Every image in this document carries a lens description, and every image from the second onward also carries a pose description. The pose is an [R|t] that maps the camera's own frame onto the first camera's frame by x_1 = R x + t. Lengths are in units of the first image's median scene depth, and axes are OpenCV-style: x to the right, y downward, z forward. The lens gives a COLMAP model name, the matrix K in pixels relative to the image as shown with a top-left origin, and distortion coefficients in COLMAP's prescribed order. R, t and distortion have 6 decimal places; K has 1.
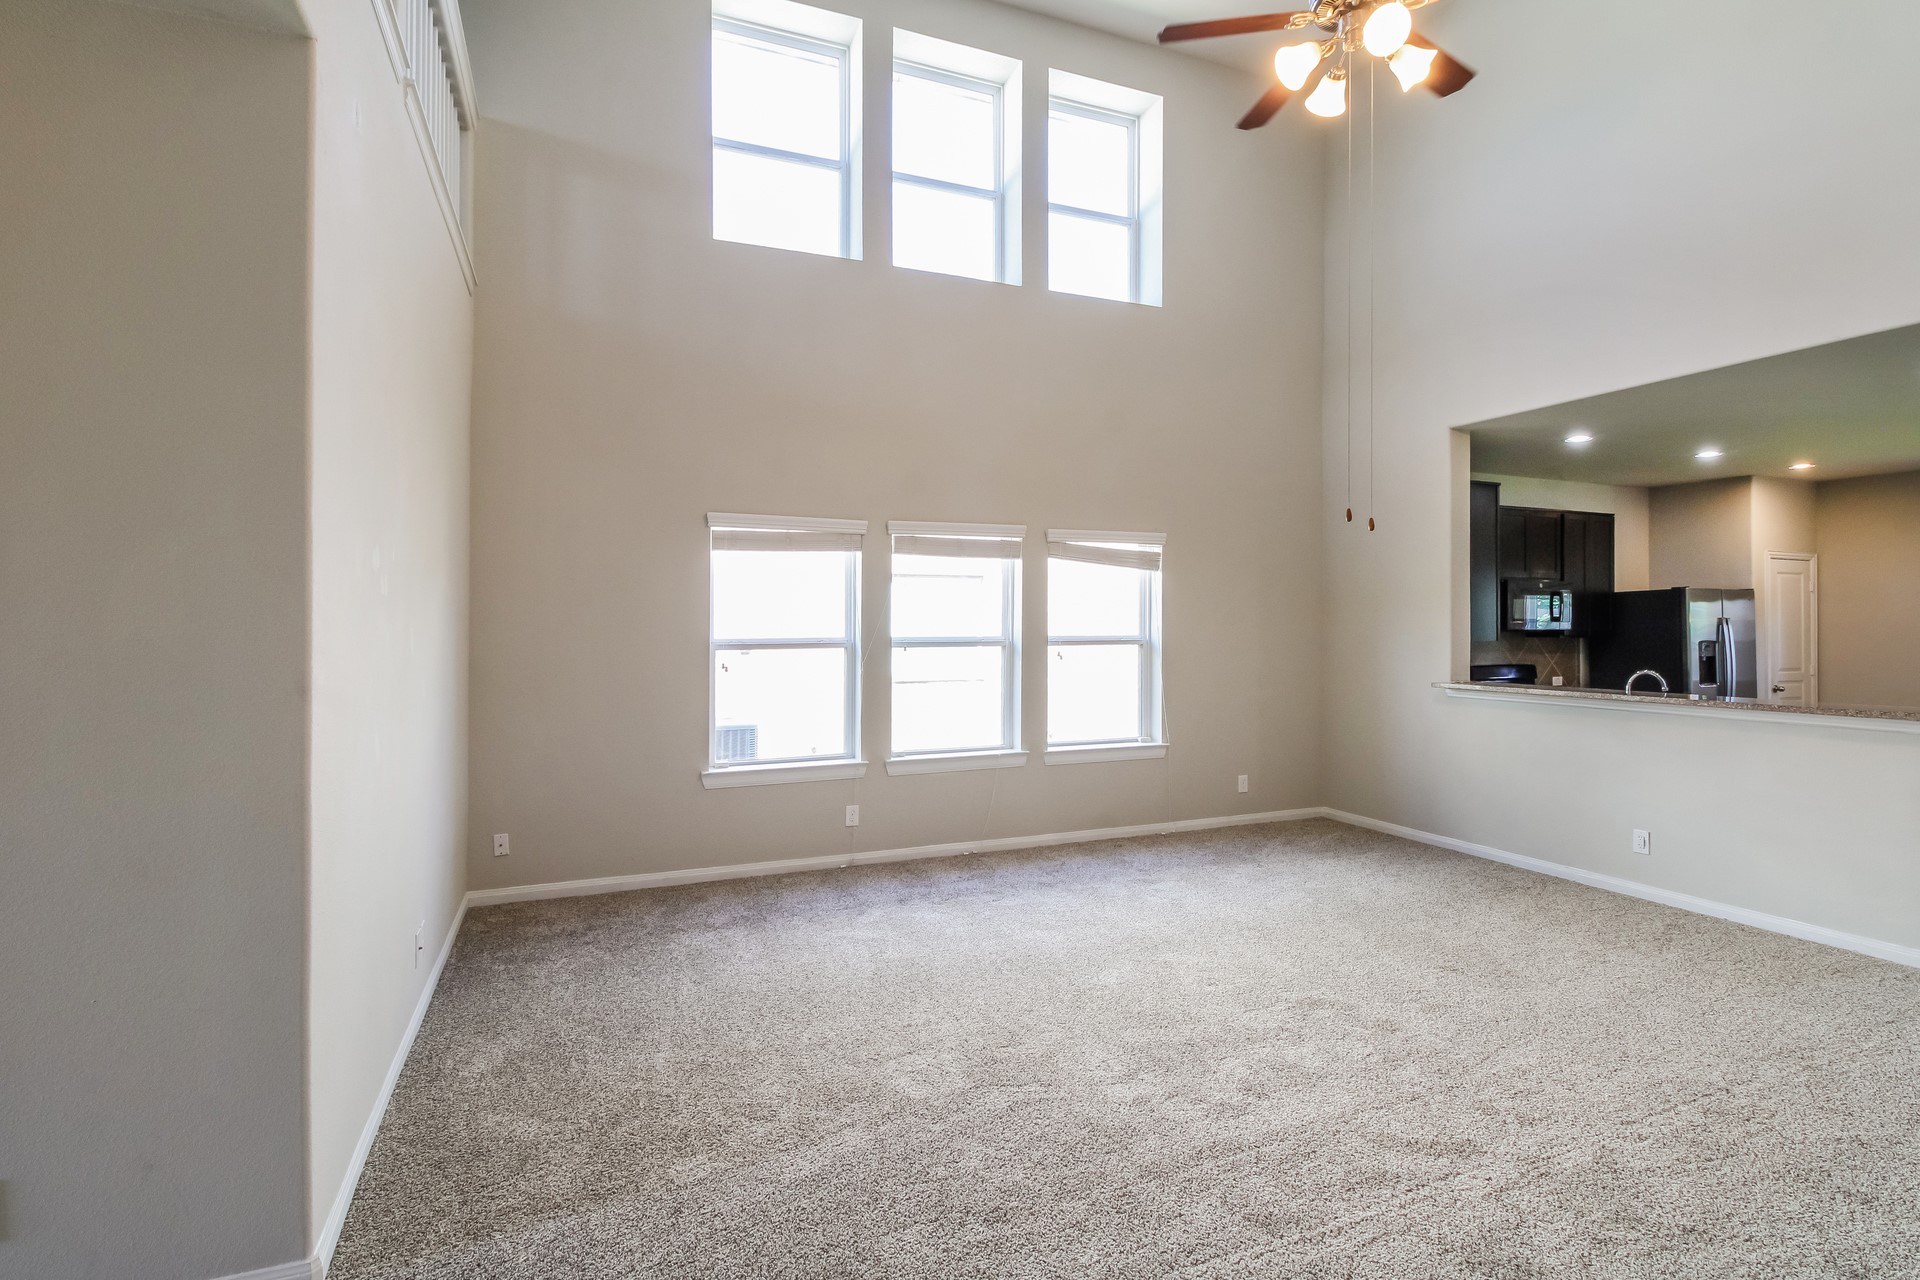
lens RADIAL K [[920.4, 0, 967.3], [0, 920.4, 632.9], [0, 0, 1]] dist [0.003886, -0.008926]
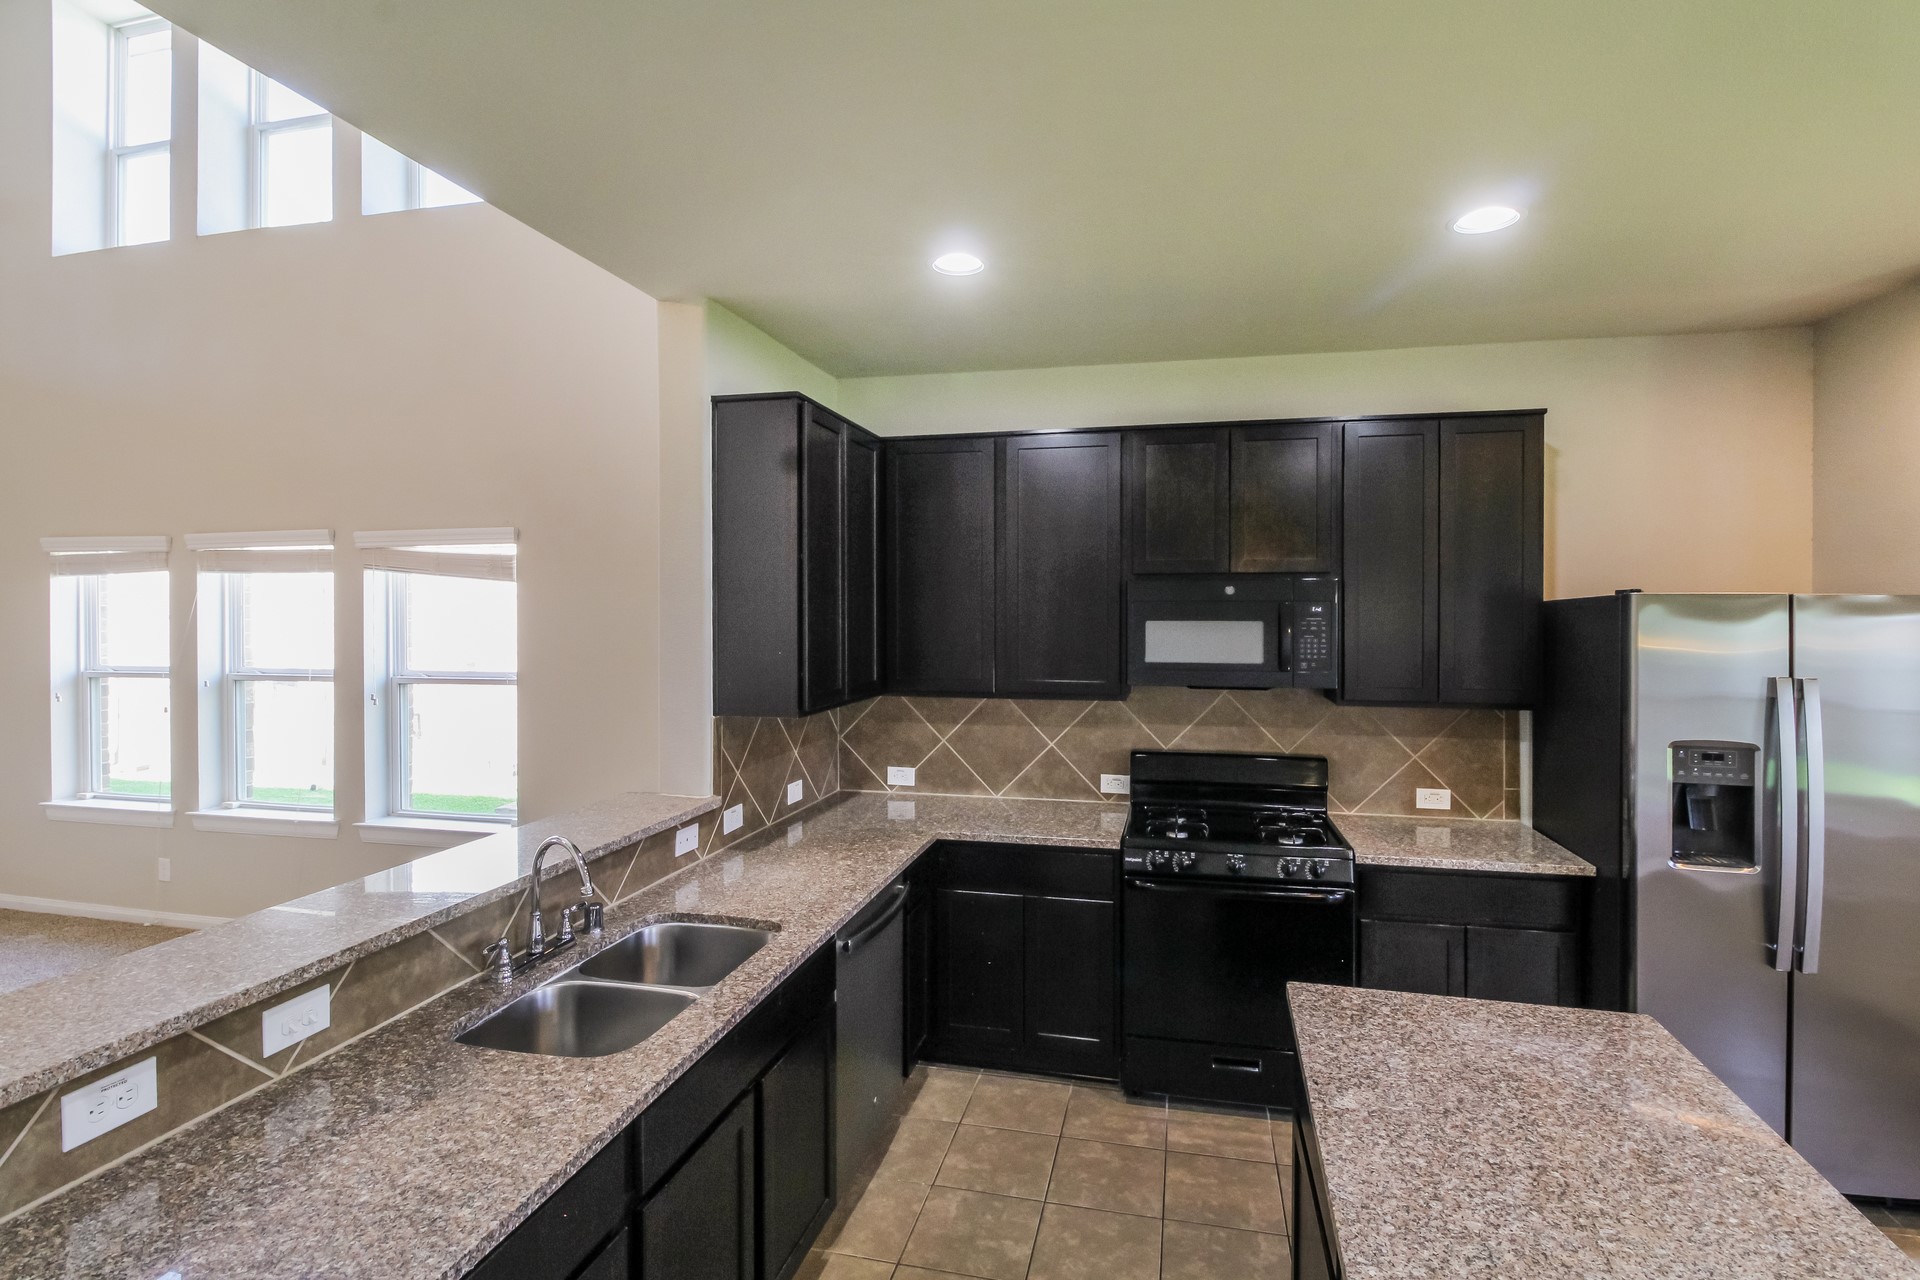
lens RADIAL K [[920.4, 0, 967.3], [0, 920.4, 632.9], [0, 0, 1]] dist [0.003886, -0.008926]
pose [[0.820896, 0.015047, -0.570880, 0.886392], [-0.005338, 0.999811, 0.018677, -0.044155], [0.571053, -0.012284, 0.820821, 0.628838]]
